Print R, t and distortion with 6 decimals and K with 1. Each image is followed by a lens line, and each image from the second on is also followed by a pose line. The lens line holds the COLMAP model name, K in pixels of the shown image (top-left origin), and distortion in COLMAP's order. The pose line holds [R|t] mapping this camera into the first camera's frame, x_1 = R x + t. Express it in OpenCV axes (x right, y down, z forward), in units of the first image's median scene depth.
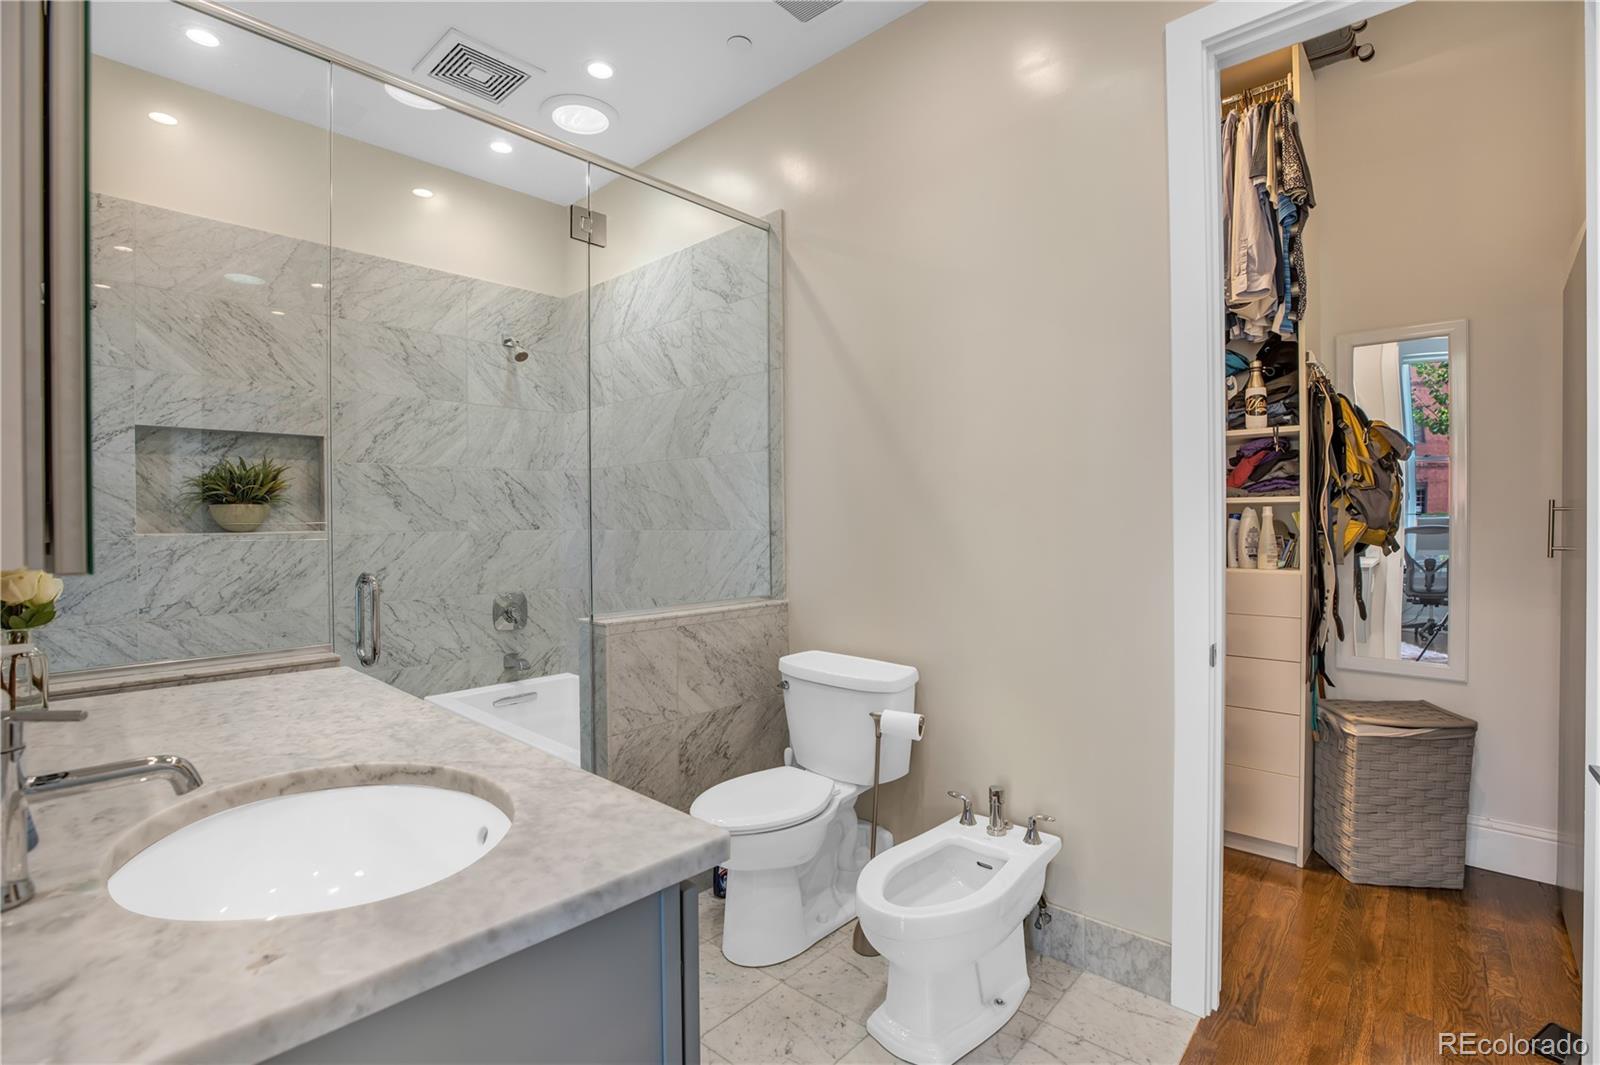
lens RADIAL K [[740.0, 0, 803.2], [0, 740.0, 533.3], [0, 0, 1]] dist [-0.039473, 0.006501]
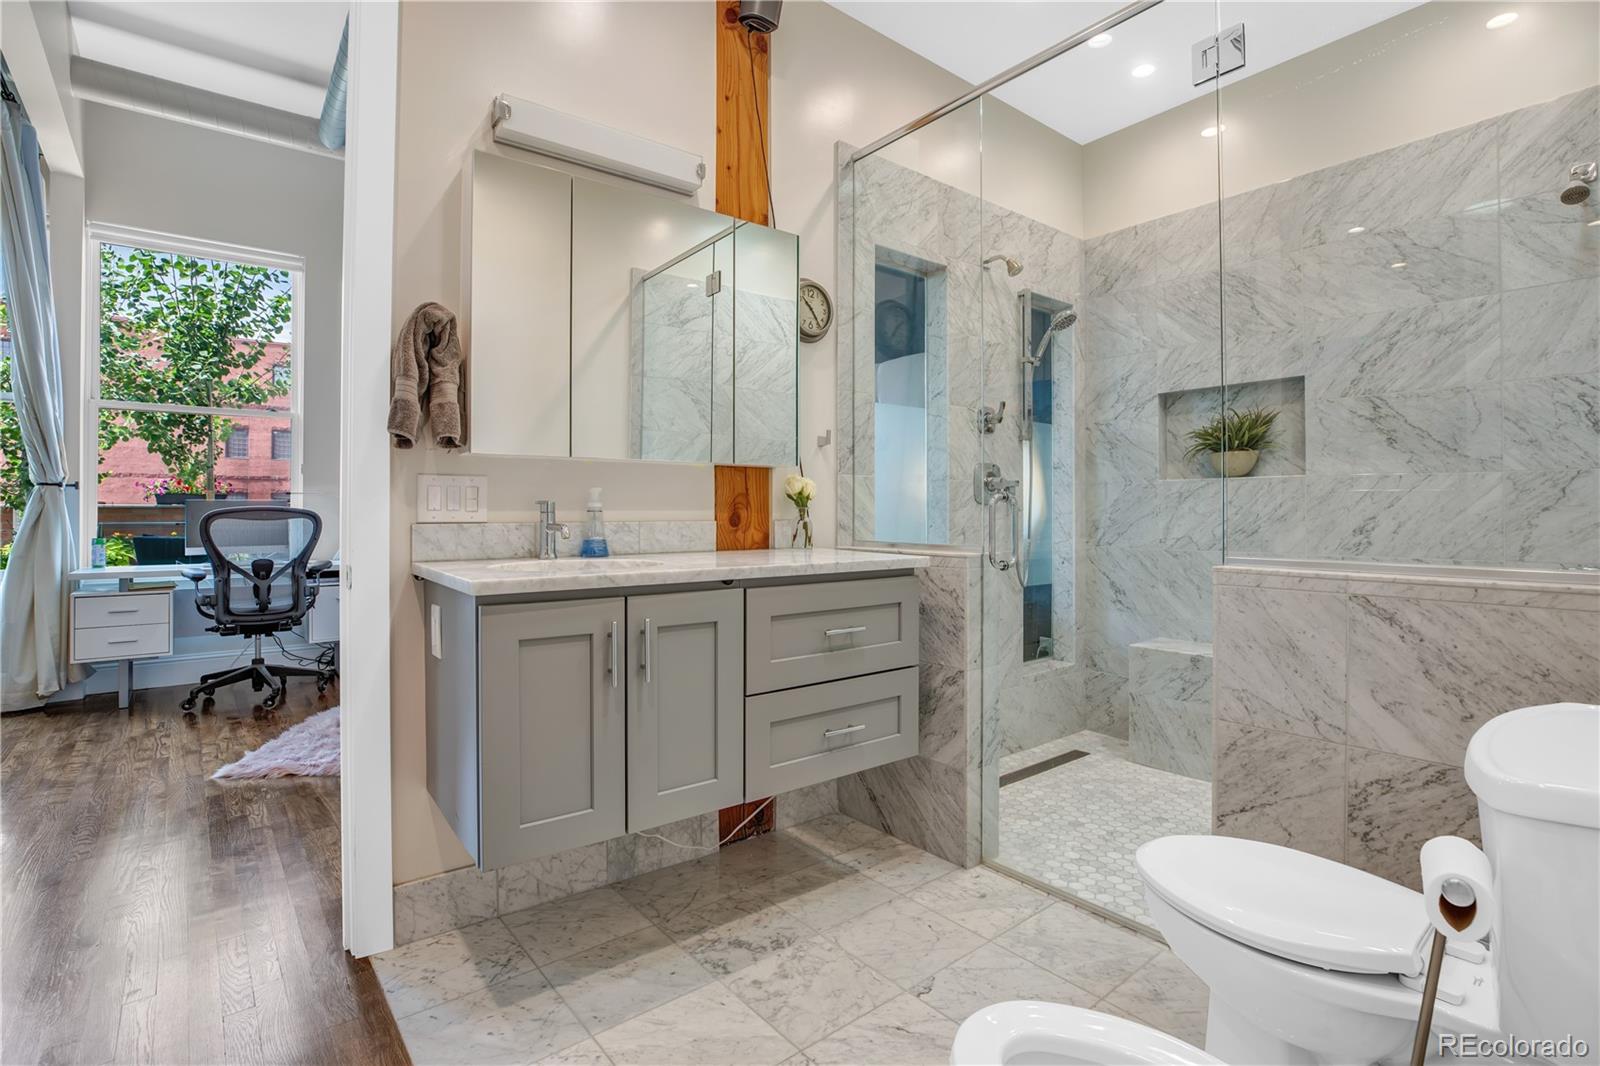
lens RADIAL K [[740.0, 0, 801.4], [0, 740.0, 518.1], [0, 0, 1]] dist [-0.039473, 0.006501]
pose [[-0.157550, 0.017735, -0.987352, 0.398012], [-0.017054, 0.999641, 0.020677, 0.046437], [0.987364, 0.020096, -0.157191, 0.514304]]
